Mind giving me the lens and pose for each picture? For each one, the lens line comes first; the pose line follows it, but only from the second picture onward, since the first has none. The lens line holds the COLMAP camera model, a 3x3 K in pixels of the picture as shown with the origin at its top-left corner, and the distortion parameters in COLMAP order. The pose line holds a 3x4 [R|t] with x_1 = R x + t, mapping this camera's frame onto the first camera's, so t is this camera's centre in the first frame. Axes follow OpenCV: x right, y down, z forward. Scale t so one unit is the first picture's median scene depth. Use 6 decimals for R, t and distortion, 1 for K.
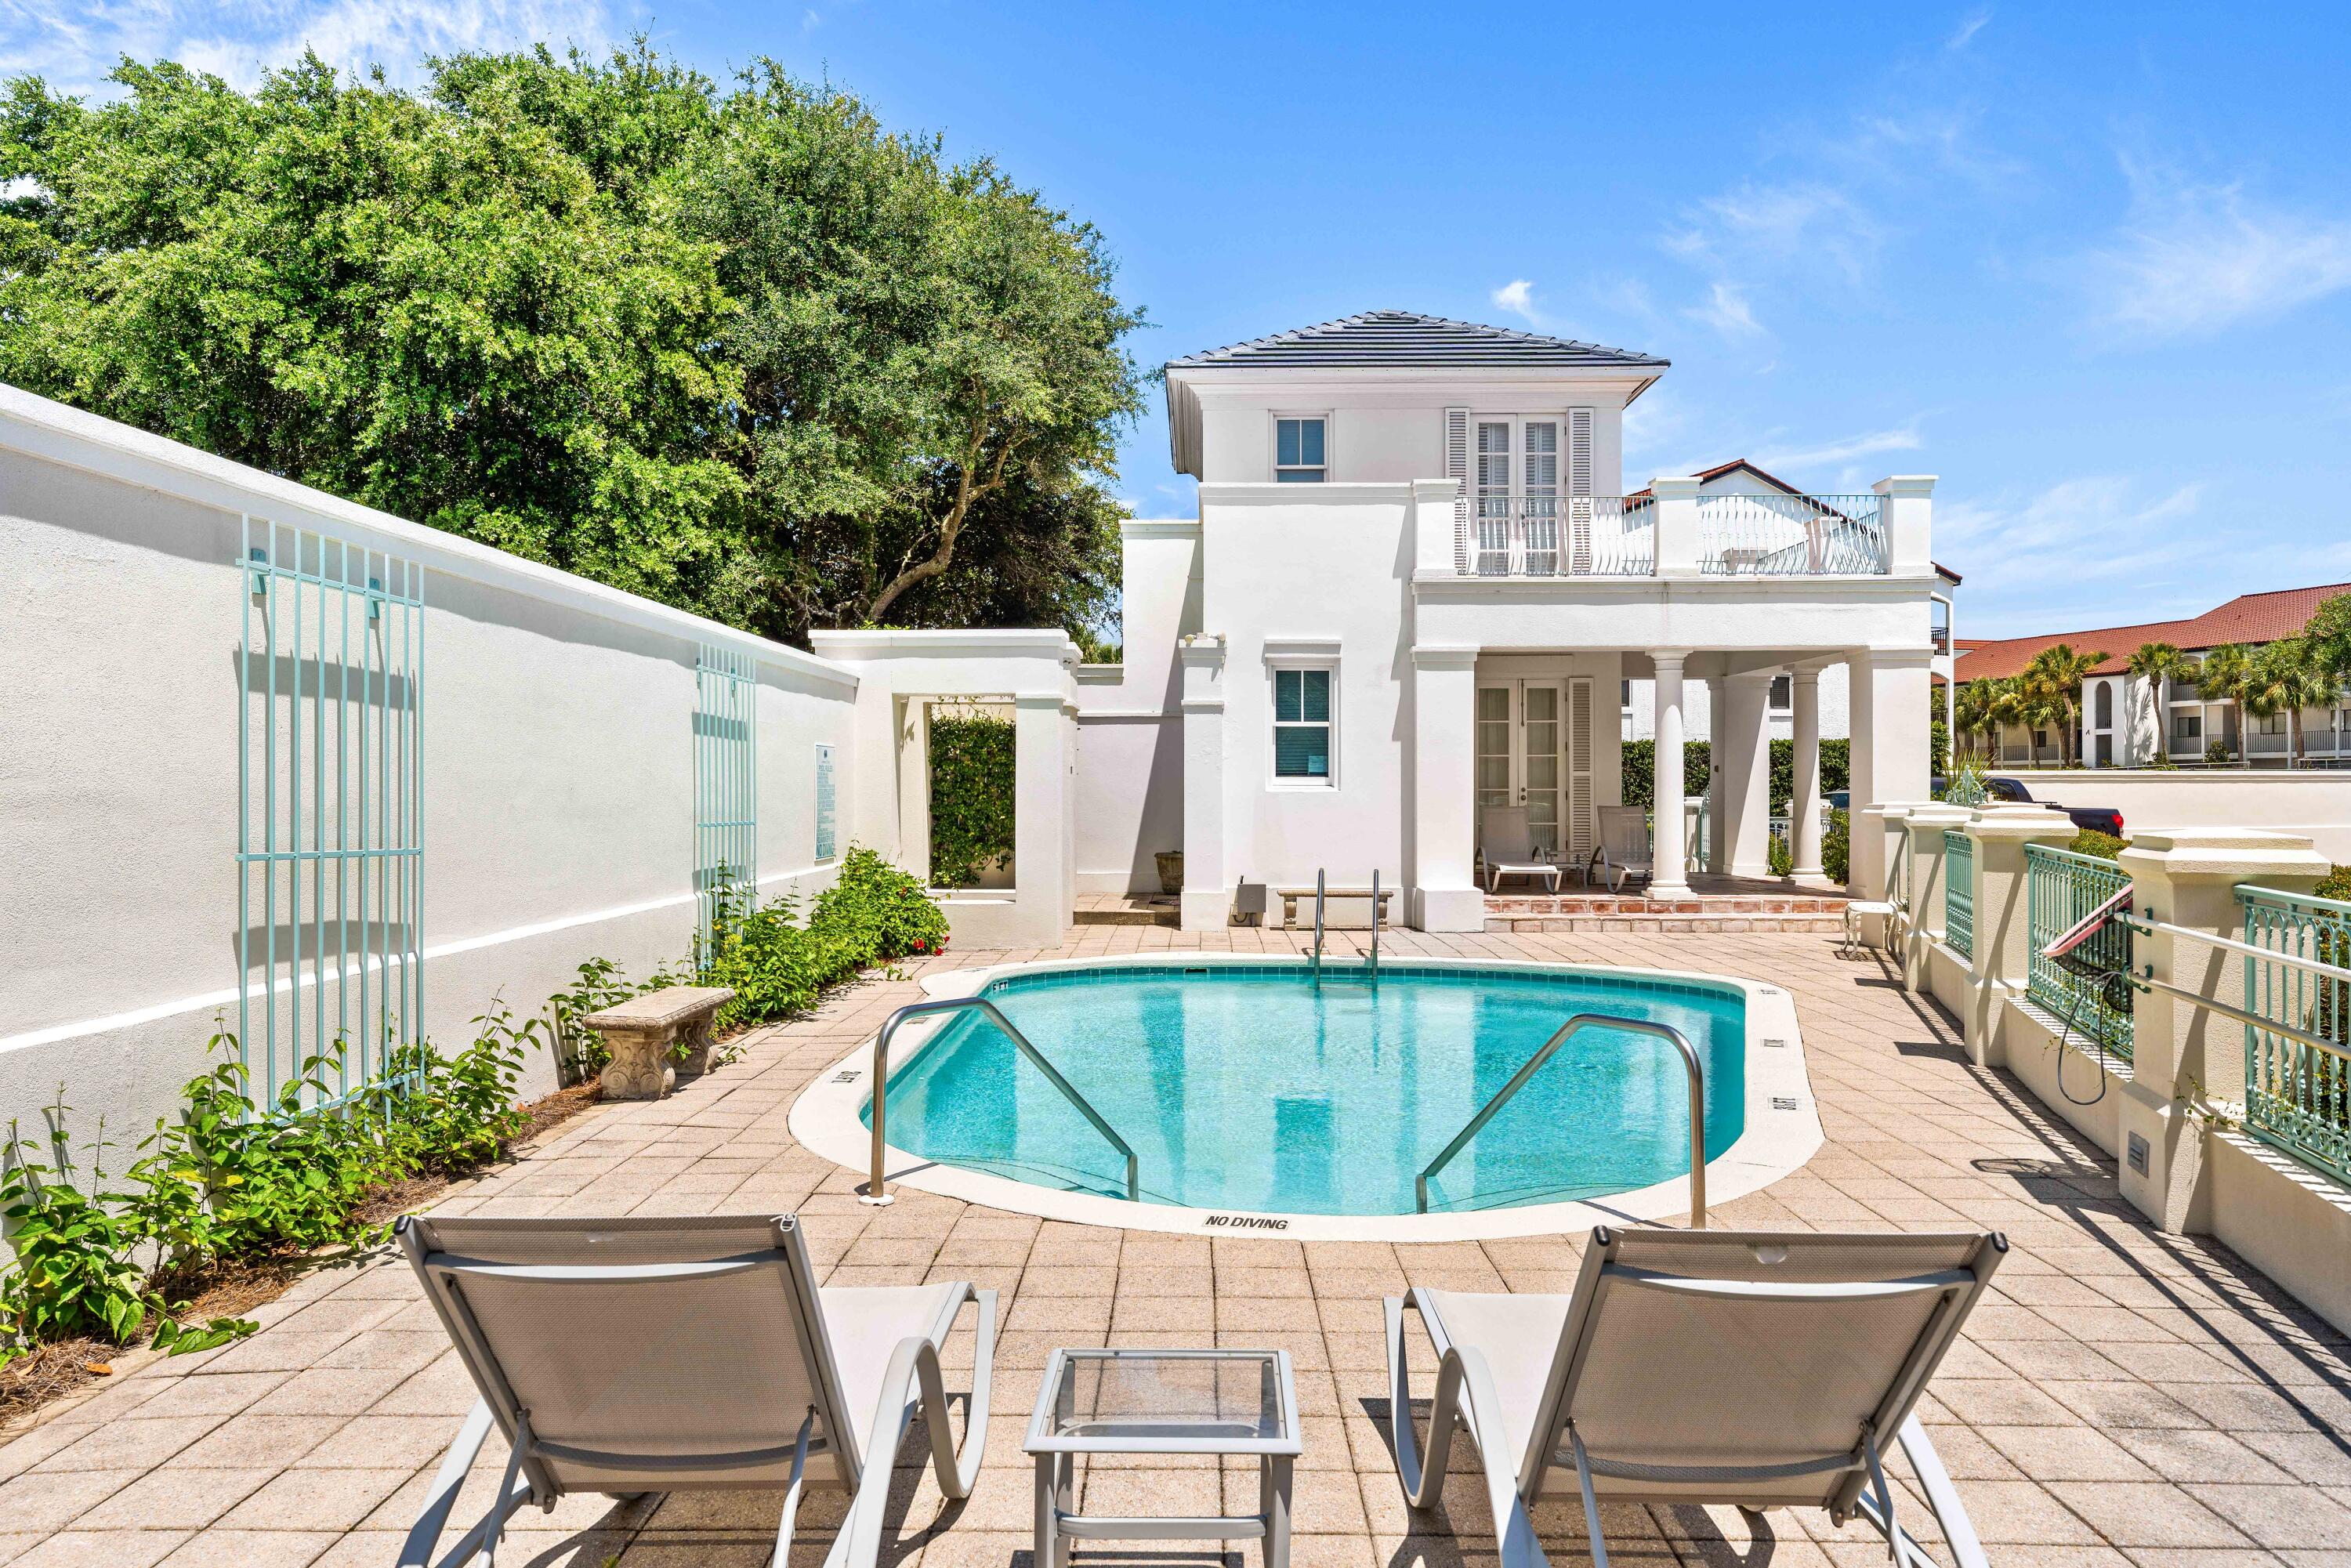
lens RADIAL K [[1638.5, 0, 1180.4], [0, 1638.5, 804.5], [0, 0, 1]] dist [0.050704, 0.009411]
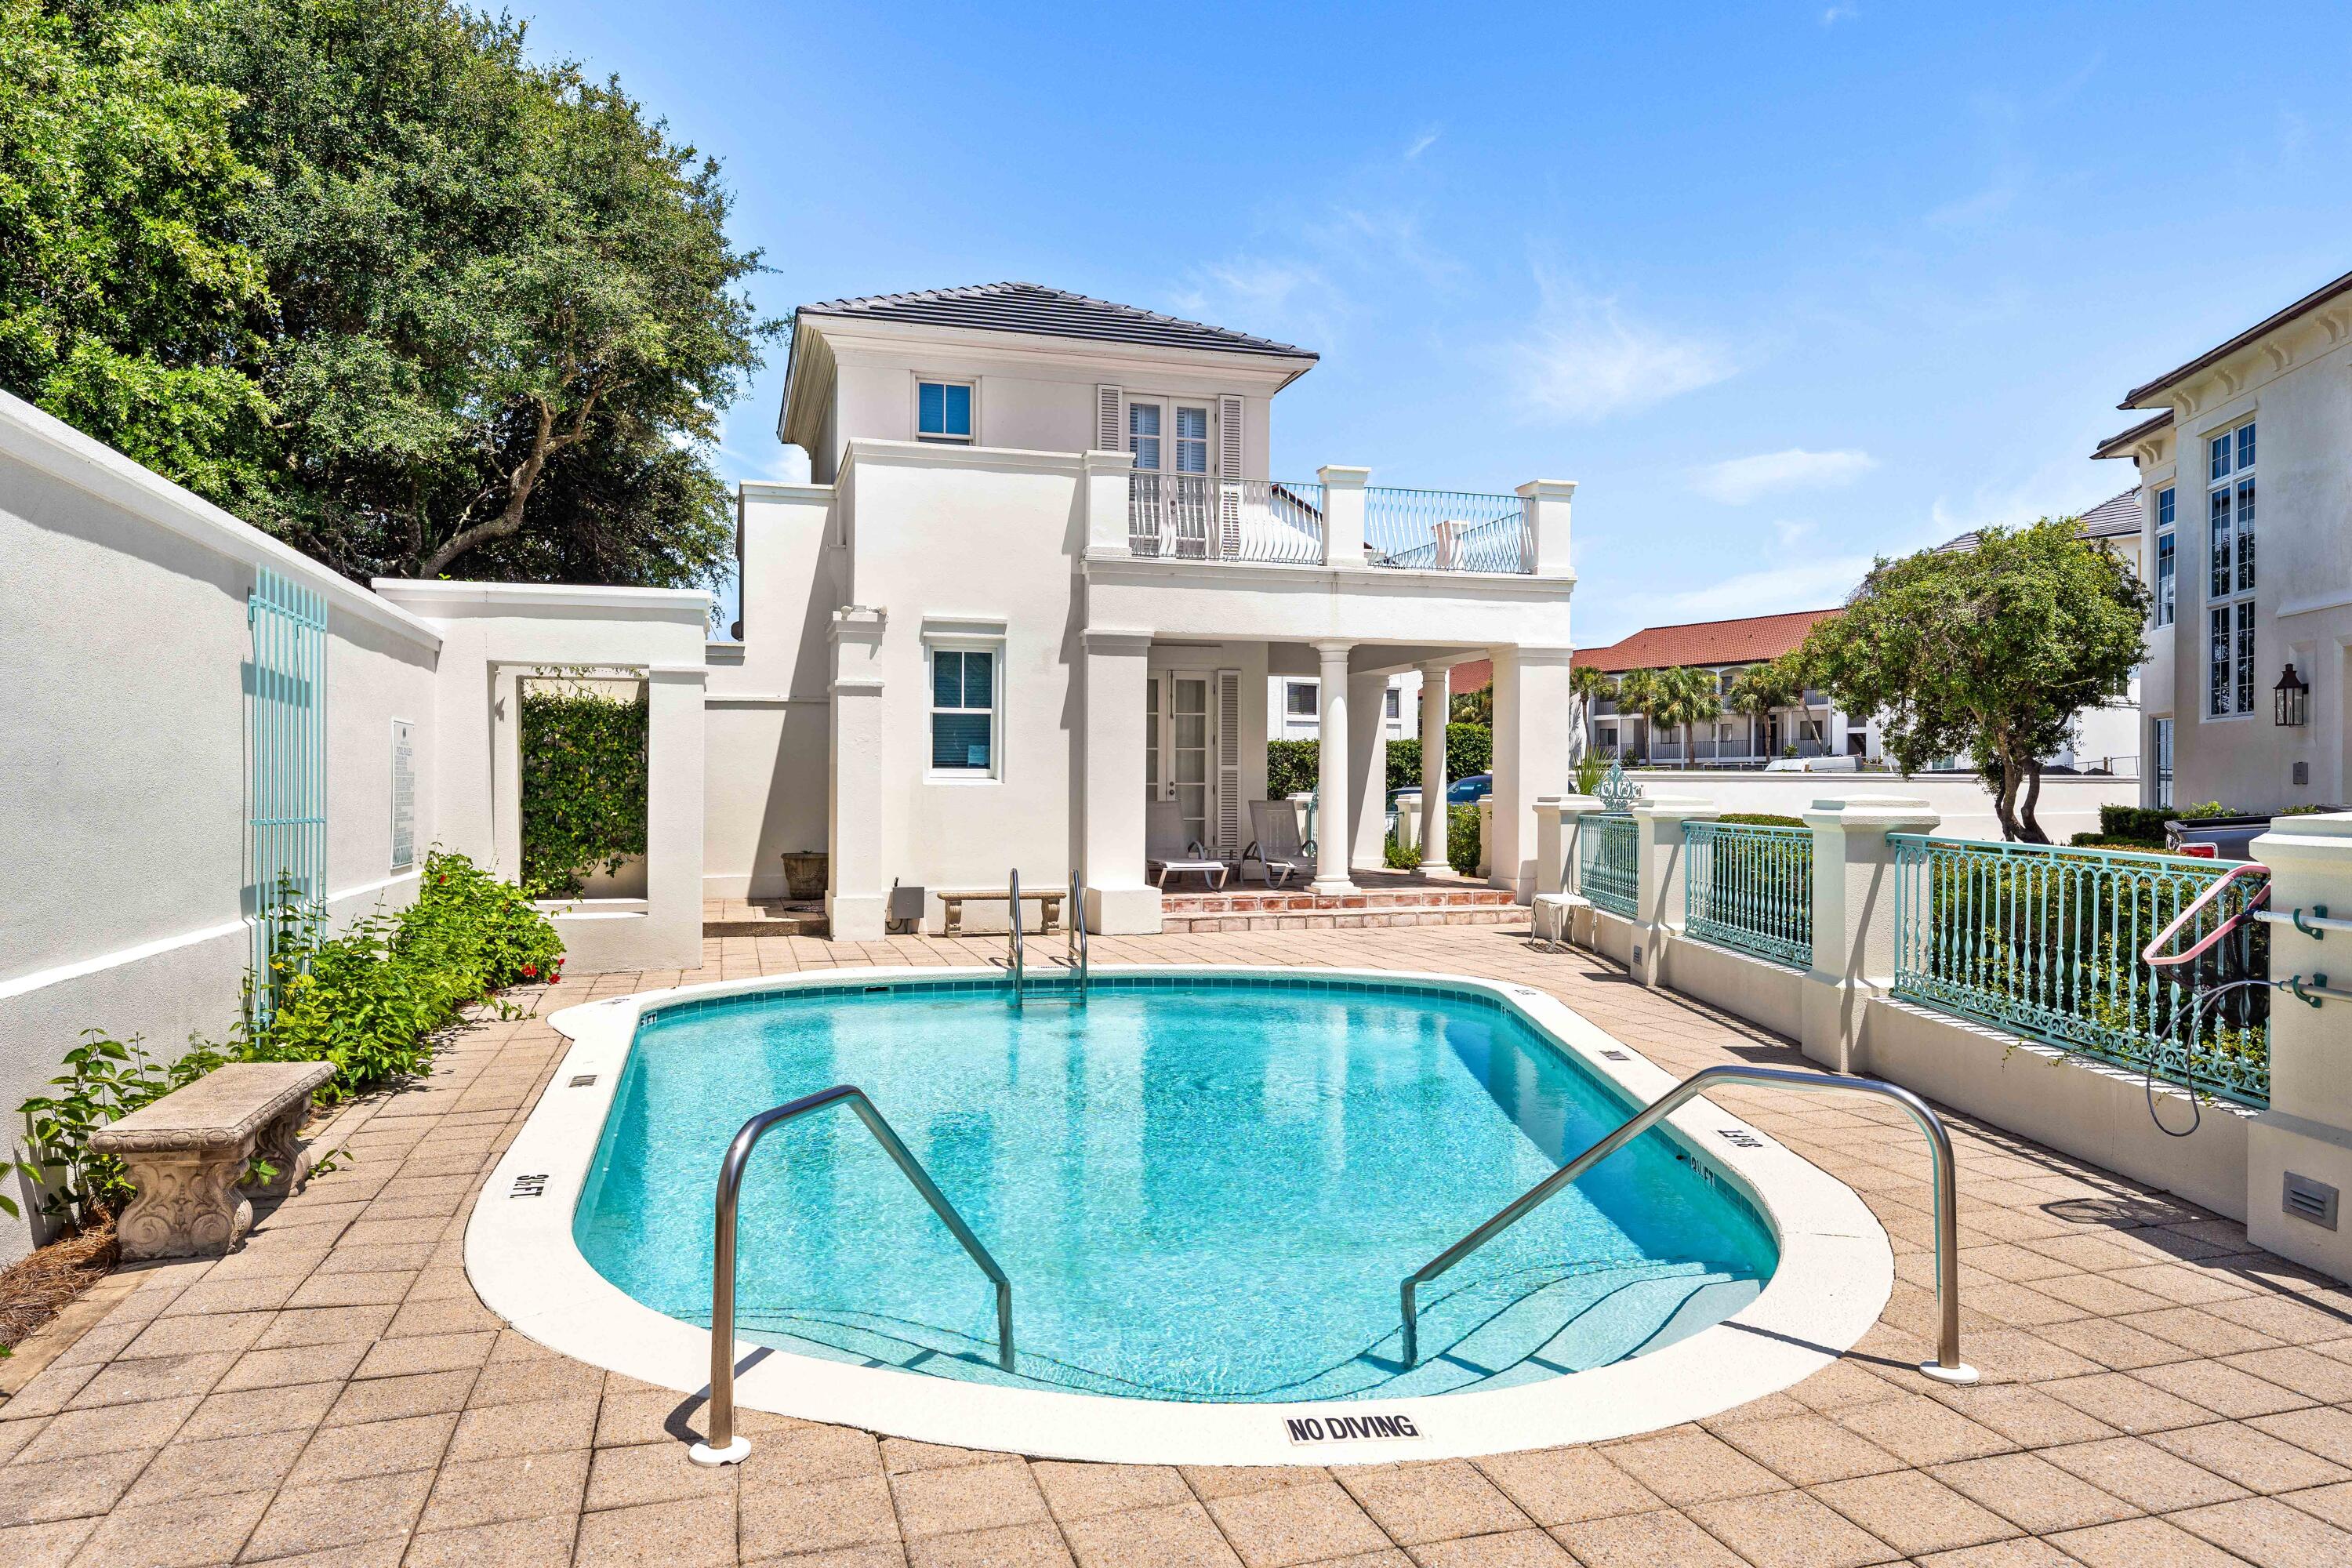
lens RADIAL K [[1527.4, 0, 1184.2], [0, 1527.4, 793.6], [0, 0, 1]] dist [-0.000837, 0.024294]
pose [[0.951215, -0.000314, 0.308529, -0.071275], [0.002690, 0.999970, -0.007278, 0.003696], [-0.308517, 0.007753, 0.951187, 0.156149]]
